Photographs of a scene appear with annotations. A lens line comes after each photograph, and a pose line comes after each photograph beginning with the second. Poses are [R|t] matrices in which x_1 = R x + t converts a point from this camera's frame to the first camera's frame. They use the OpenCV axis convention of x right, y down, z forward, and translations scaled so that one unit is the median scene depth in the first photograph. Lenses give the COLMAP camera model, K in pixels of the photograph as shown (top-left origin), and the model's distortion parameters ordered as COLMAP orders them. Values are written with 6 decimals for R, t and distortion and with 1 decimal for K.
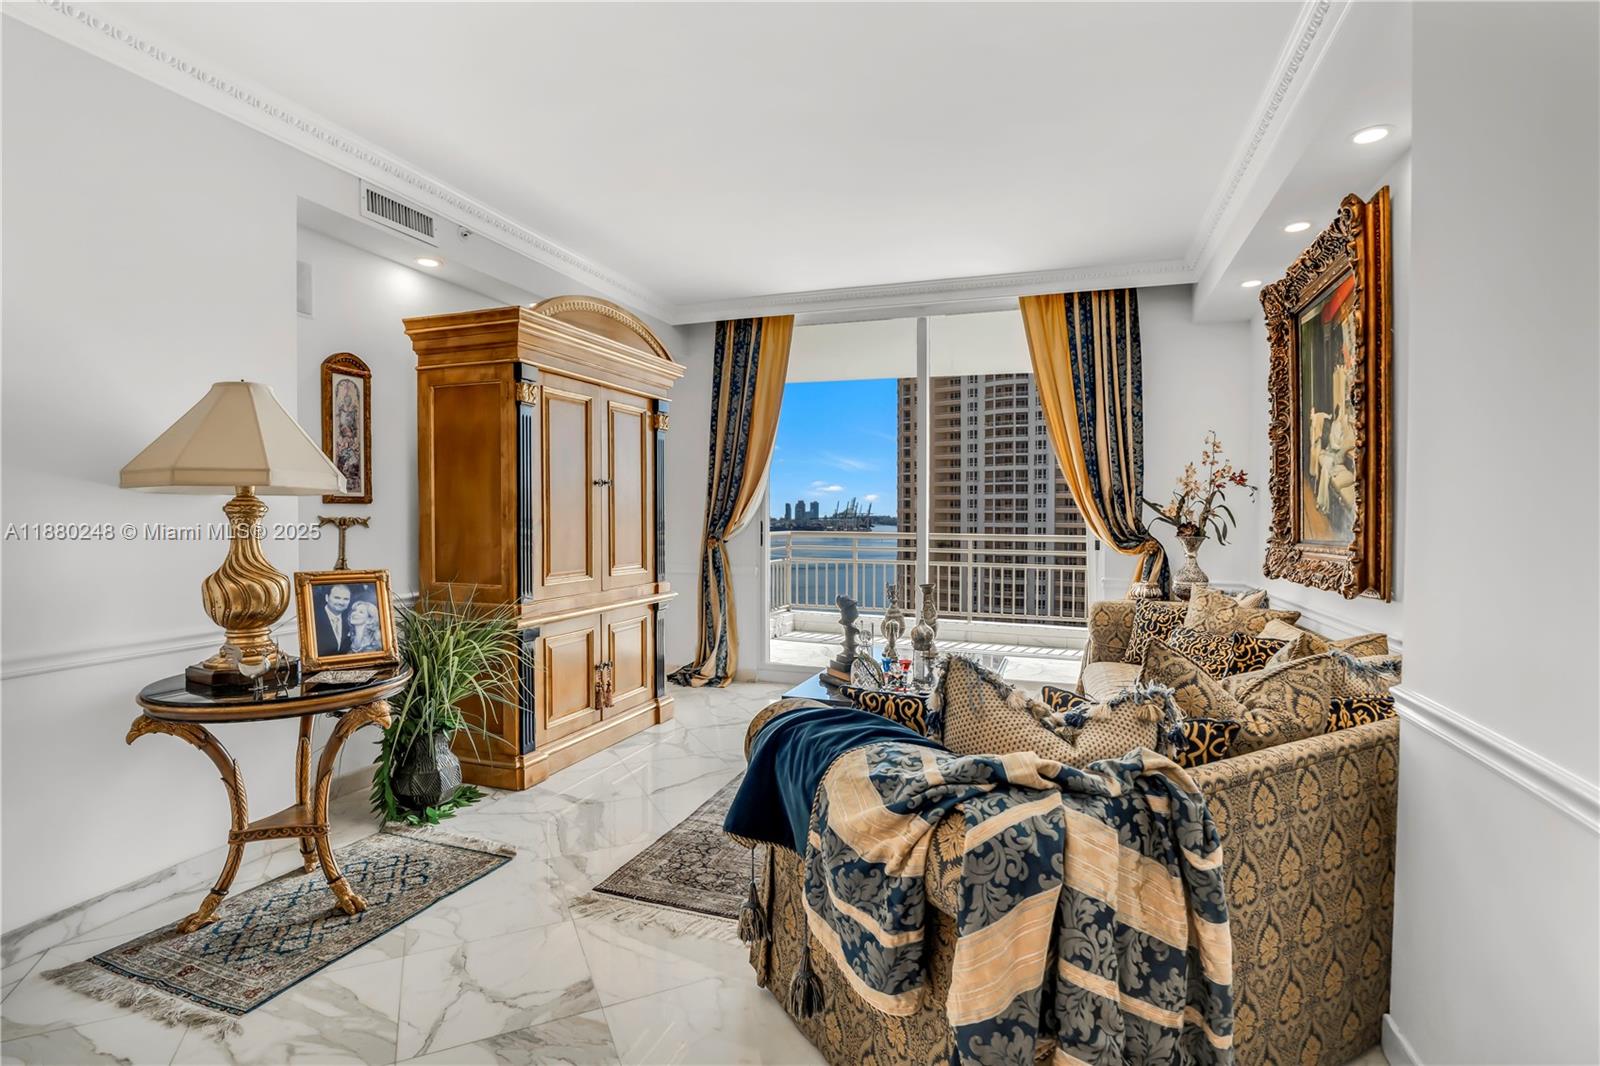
lens RADIAL K [[756.9, 0, 796.9], [0, 756.9, 525.3], [0, 0, 1]] dist [-0.017035, 0.000633]
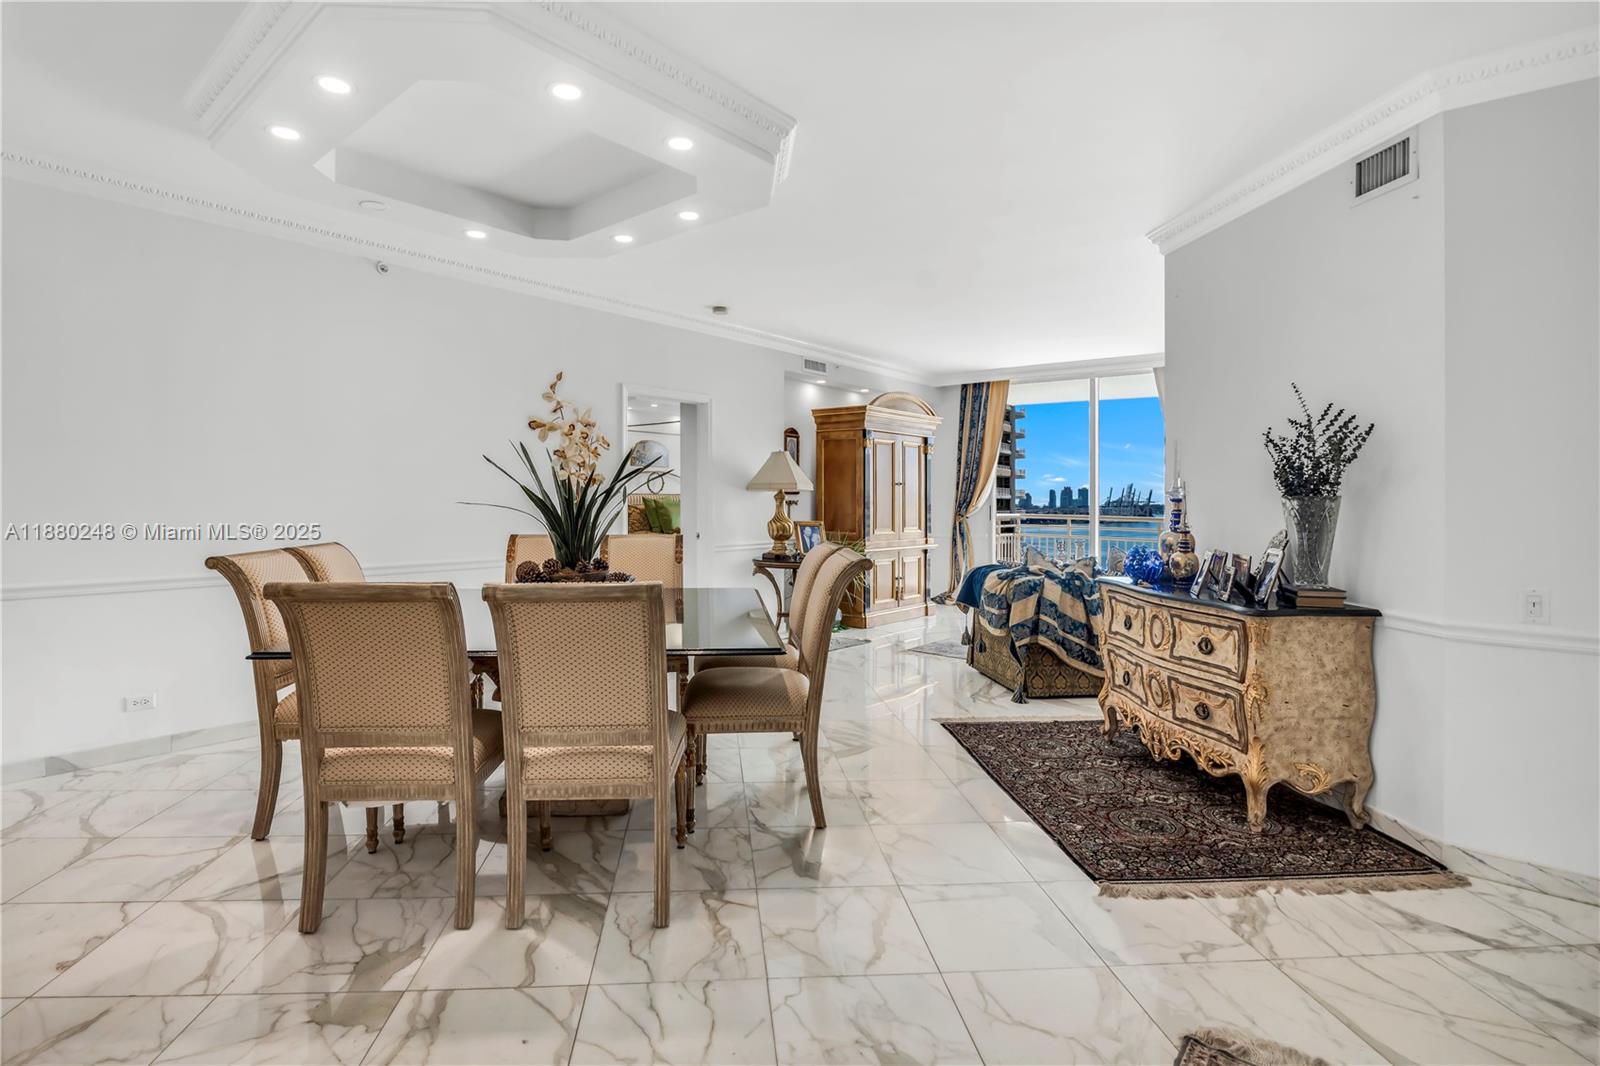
lens RADIAL K [[760.7, 0, 795.1], [0, 760.7, 477.9], [0, 0, 1]] dist [-0.016057, 0.000721]
pose [[0.944560, -0.002472, -0.328330, 0.128755], [-0.012145, 0.999024, -0.042460, 0.014326], [0.328115, 0.044094, 0.943608, -0.920997]]
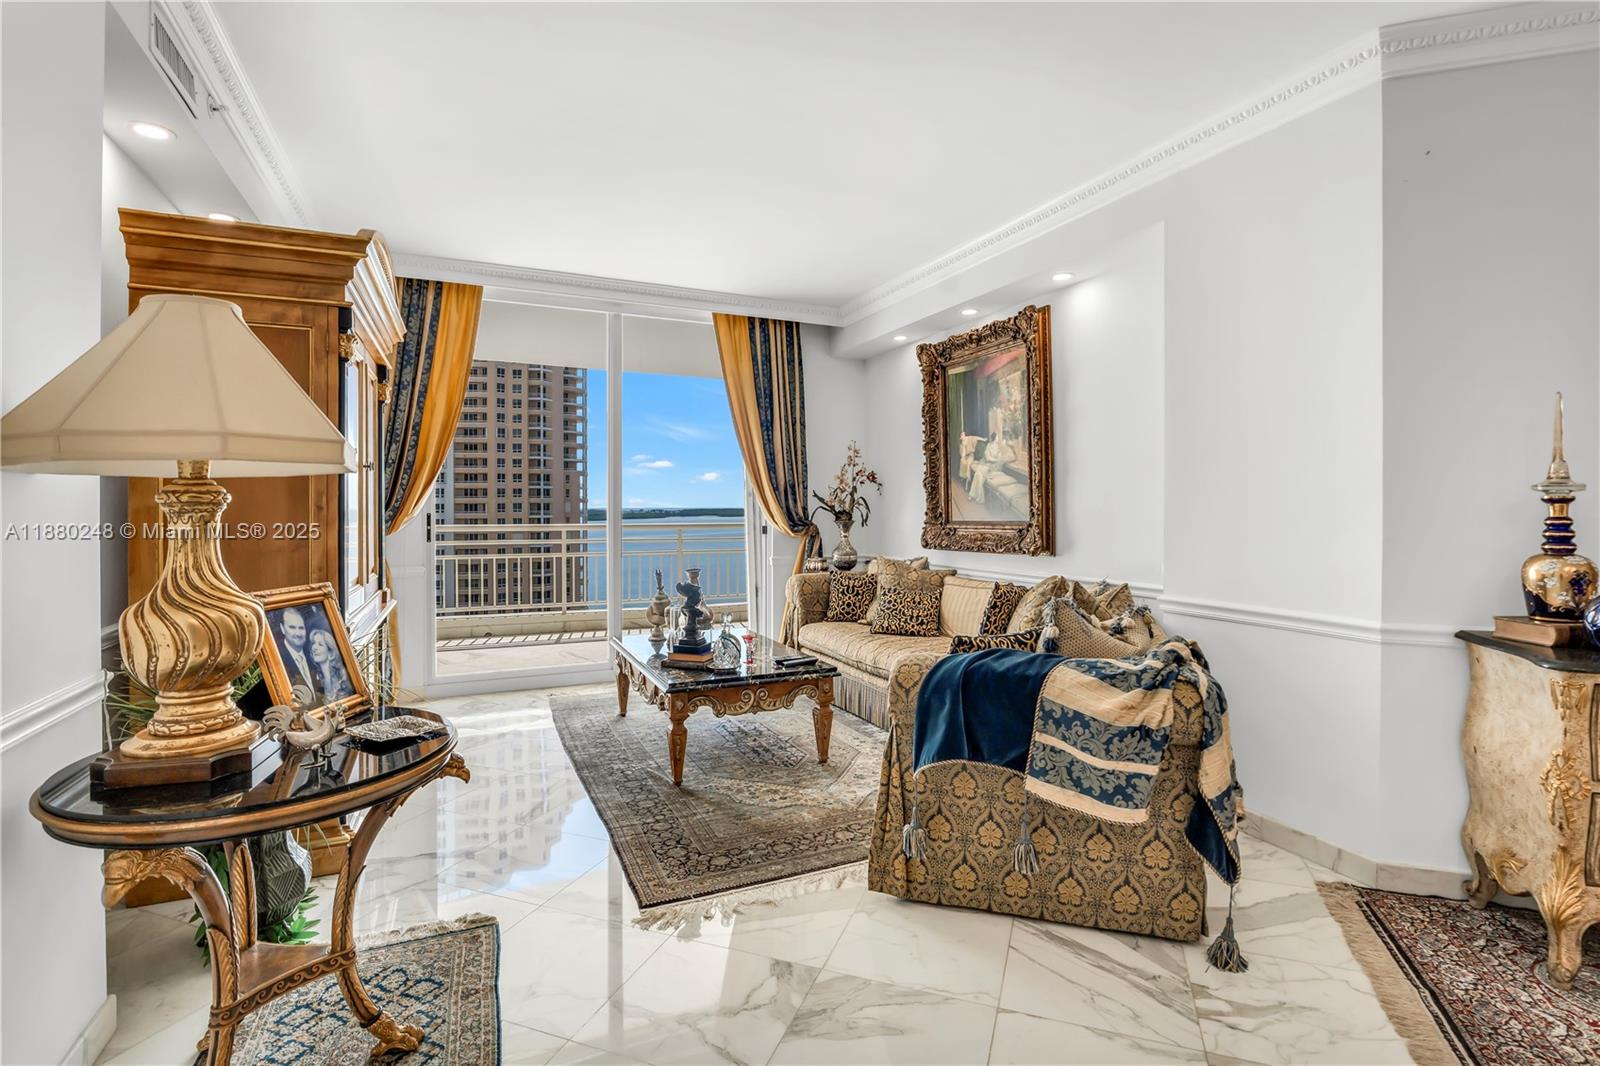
lens RADIAL K [[758.3, 0, 794.4], [0, 758.3, 501.3], [0, 0, 1]] dist [-0.020777, 0.002396]
pose [[0.724637, -0.000201, 0.689131, -0.473615], [0.013255, 0.999819, -0.013646, -0.002346], [-0.689004, 0.019023, 0.724508, 0.114524]]
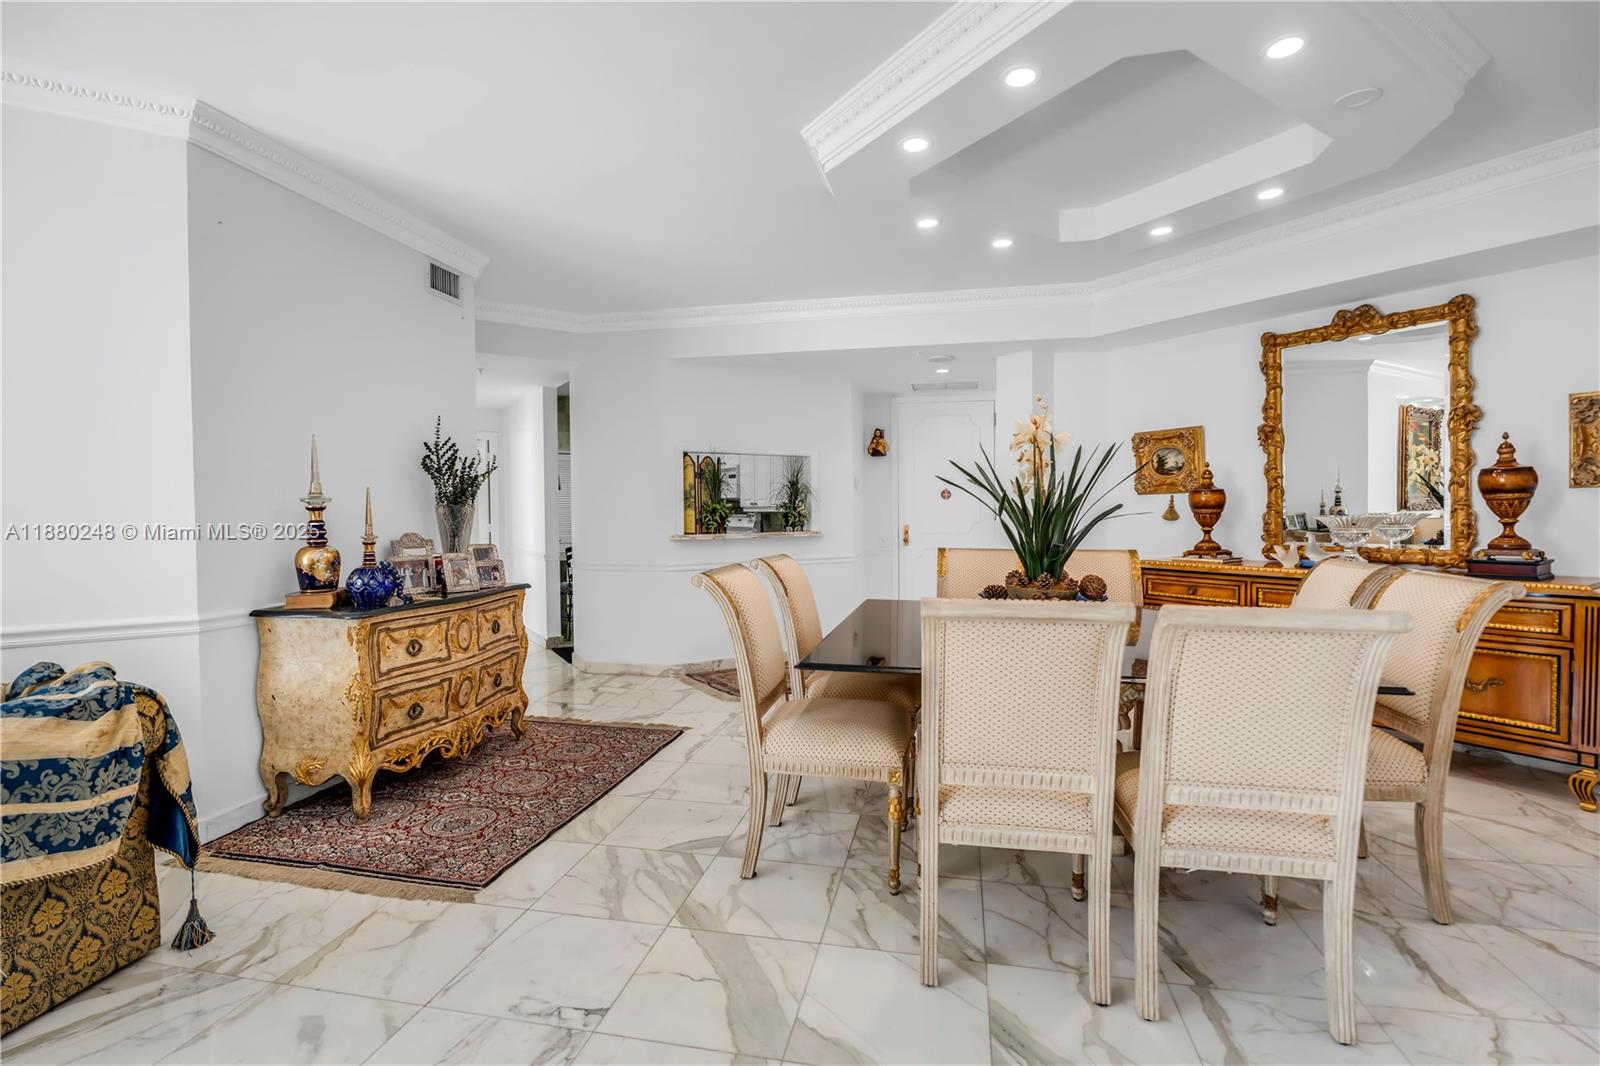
lens RADIAL K [[756.9, 0, 796.9], [0, 756.9, 525.3], [0, 0, 1]] dist [-0.017035, 0.000633]
pose [[-0.786899, -0.009269, 0.617013, -0.584656], [0.018945, 0.999053, 0.039169, -0.006961], [-0.616791, 0.042511, -0.785978, 0.424326]]
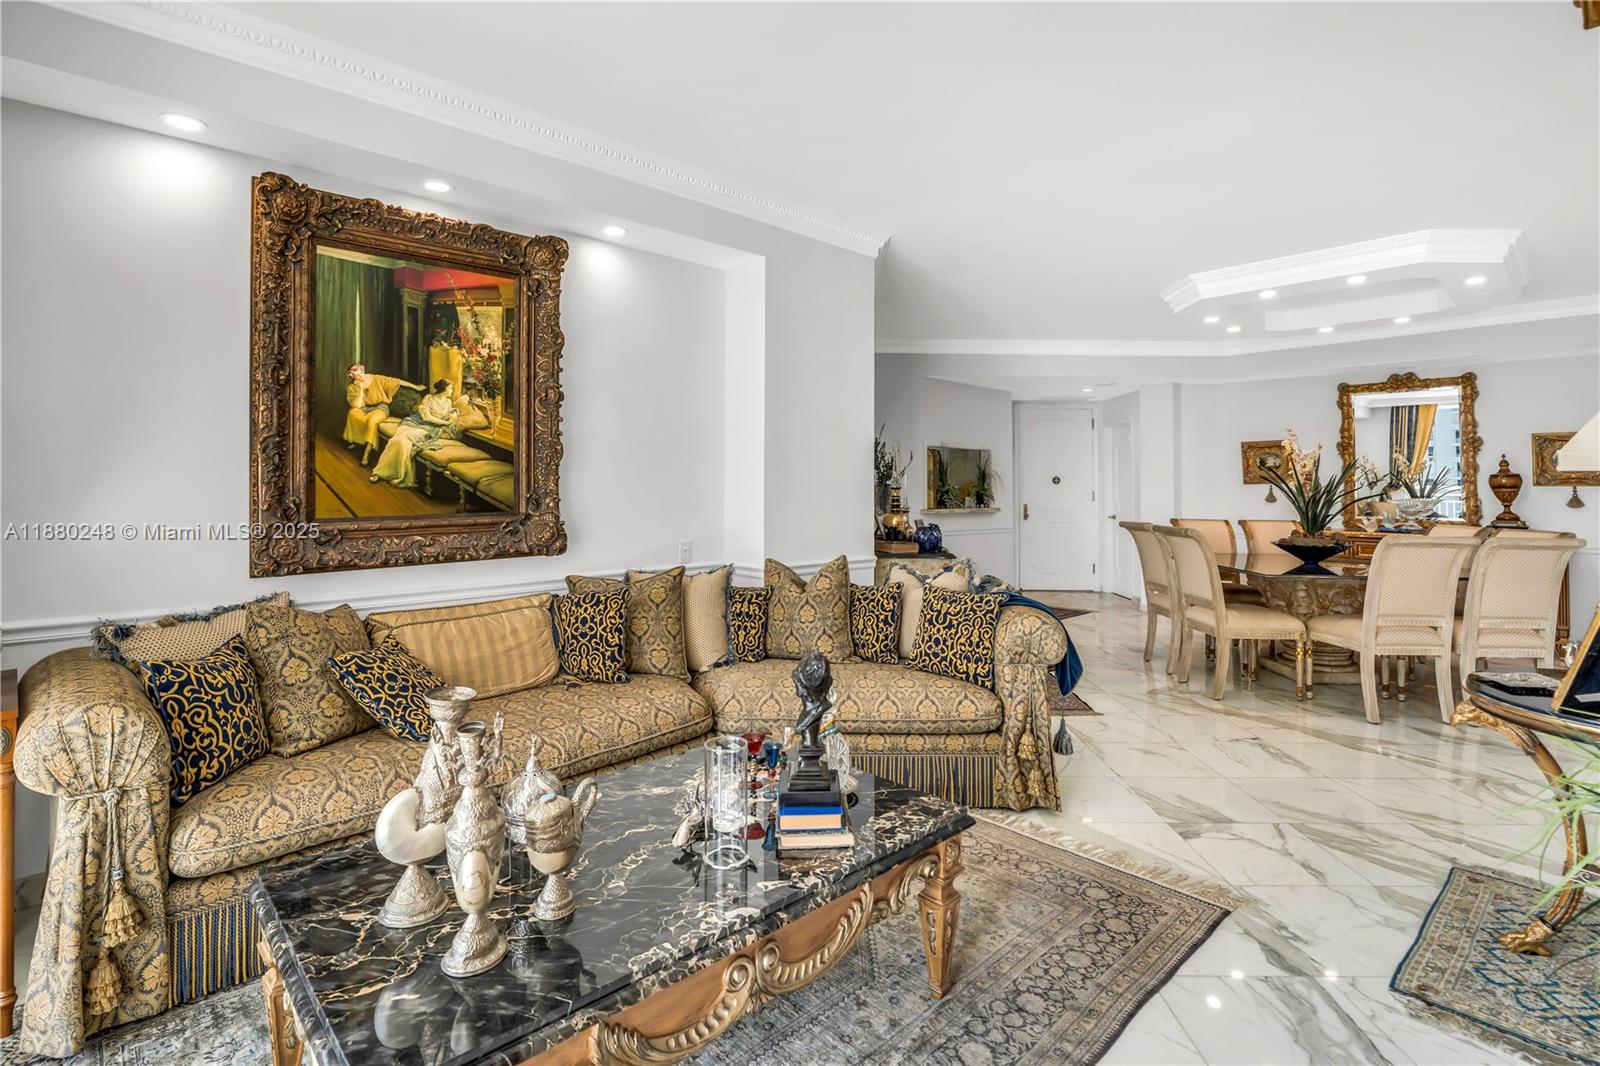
lens RADIAL K [[774.2, 0, 807.2], [0, 774.2, 478.9], [0, 0, 1]] dist [-0.018726, 0.000662]
pose [[-0.892969, -0.003433, 0.450105, -0.141814], [-0.000122, 0.999973, 0.007385, -0.025114], [-0.450118, 0.006539, -0.892945, 1.248929]]
